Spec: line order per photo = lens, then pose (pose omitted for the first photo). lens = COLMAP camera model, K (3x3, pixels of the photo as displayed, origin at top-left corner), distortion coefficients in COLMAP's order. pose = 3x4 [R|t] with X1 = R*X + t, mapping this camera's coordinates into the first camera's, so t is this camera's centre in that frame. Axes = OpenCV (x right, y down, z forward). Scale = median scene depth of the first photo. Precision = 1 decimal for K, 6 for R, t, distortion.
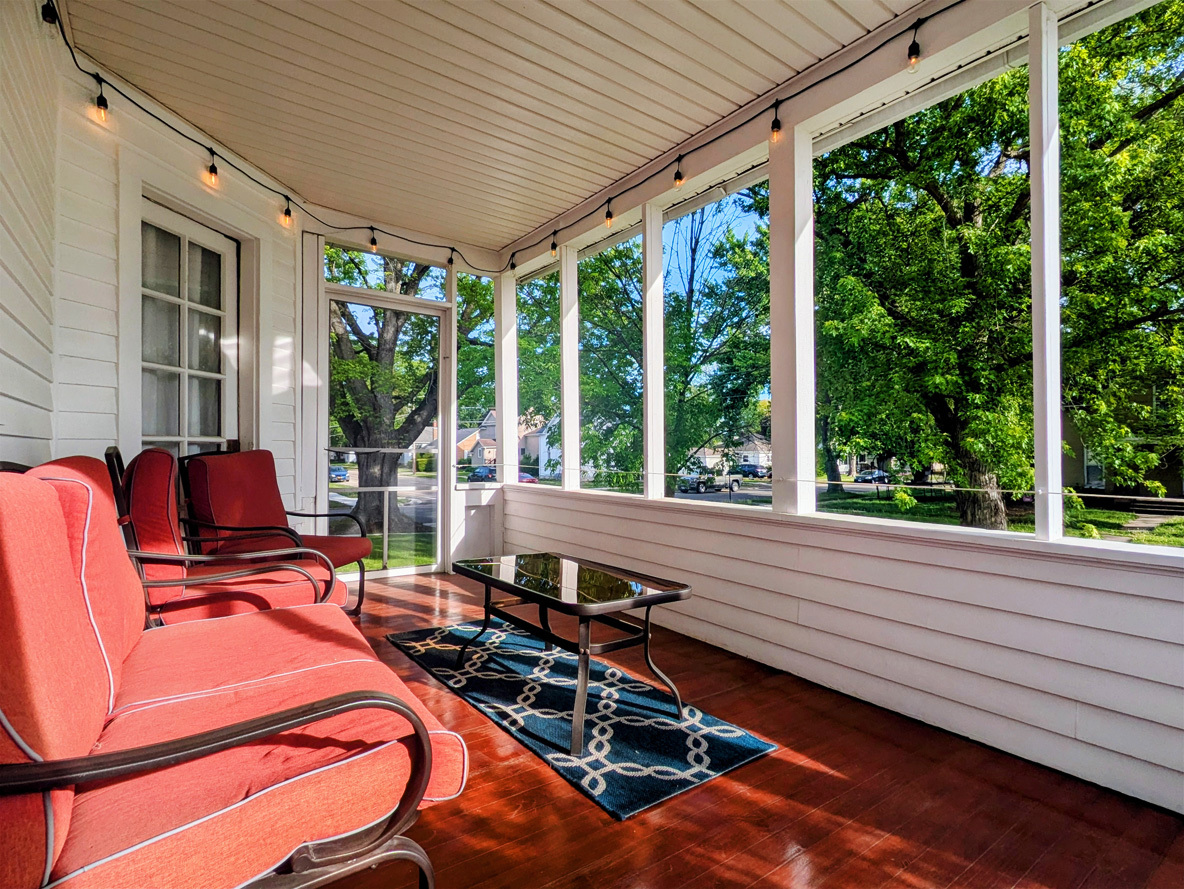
lens RADIAL K [[561.6, 0, 592.6], [0, 561.6, 447.3], [0, 0, 1]] dist [0.000990, -0.000250]
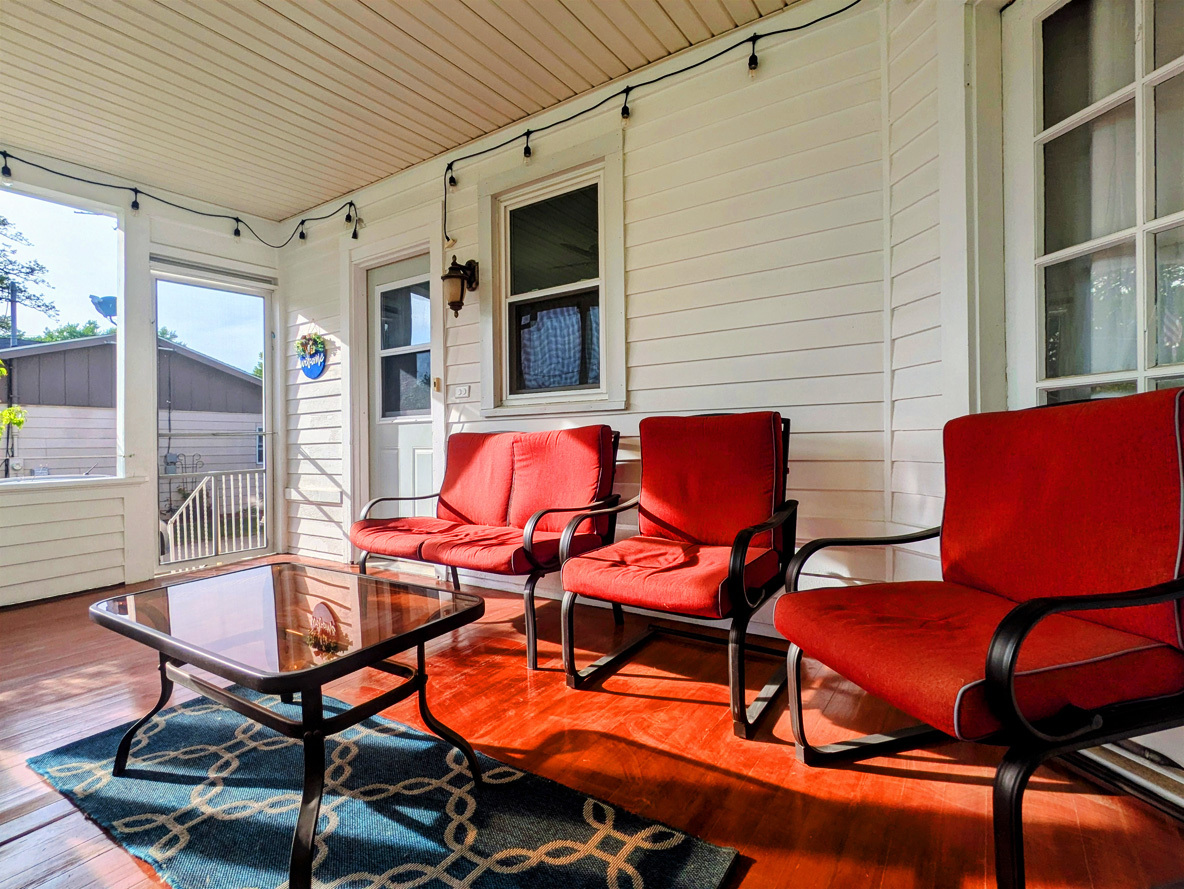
lens RADIAL K [[561.6, 0, 590.5], [0, 561.6, 447.9], [0, 0, 1]] dist [0.000990, -0.000250]
pose [[-0.940867, 0.011751, -0.338573, -0.151108], [0.014396, 0.999882, -0.005304, 0.047482], [0.338471, -0.009864, -0.940925, 1.543345]]
